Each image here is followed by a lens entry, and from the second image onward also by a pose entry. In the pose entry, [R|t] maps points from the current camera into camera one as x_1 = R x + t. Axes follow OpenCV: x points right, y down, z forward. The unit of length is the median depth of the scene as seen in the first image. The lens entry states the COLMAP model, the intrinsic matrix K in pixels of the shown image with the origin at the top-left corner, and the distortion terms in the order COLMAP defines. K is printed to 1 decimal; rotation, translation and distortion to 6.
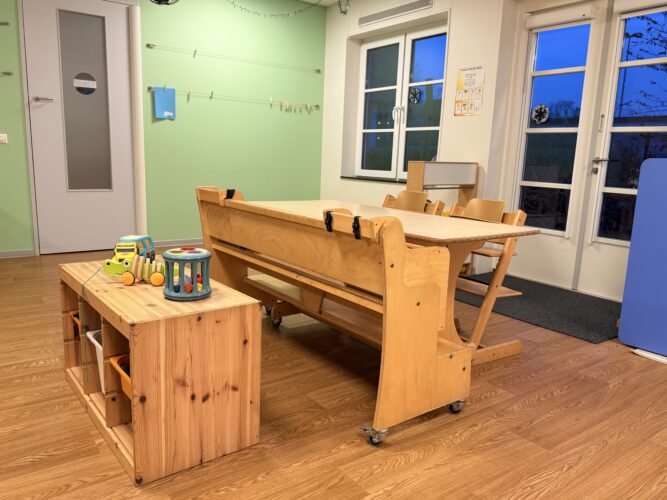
lens RADIAL K [[519.7, 0, 333.5], [0, 519.7, 250.0], [0, 0, 1]] dist [0.006811, -0.003011]
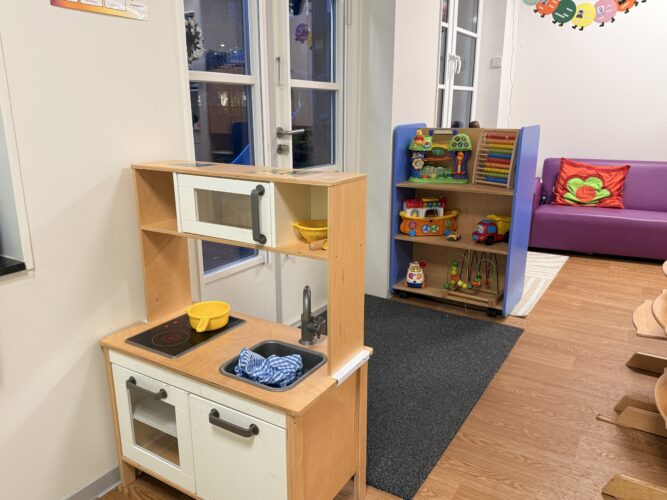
lens RADIAL K [[519.7, 0, 333.5], [0, 519.7, 250.0], [0, 0, 1]] dist [0.006811, -0.003011]
pose [[-0.377338, -0.277826, 0.883419, -0.172006], [0.154153, 0.921786, 0.355736, -0.377624], [-0.913155, 0.270414, -0.304997, 1.734945]]
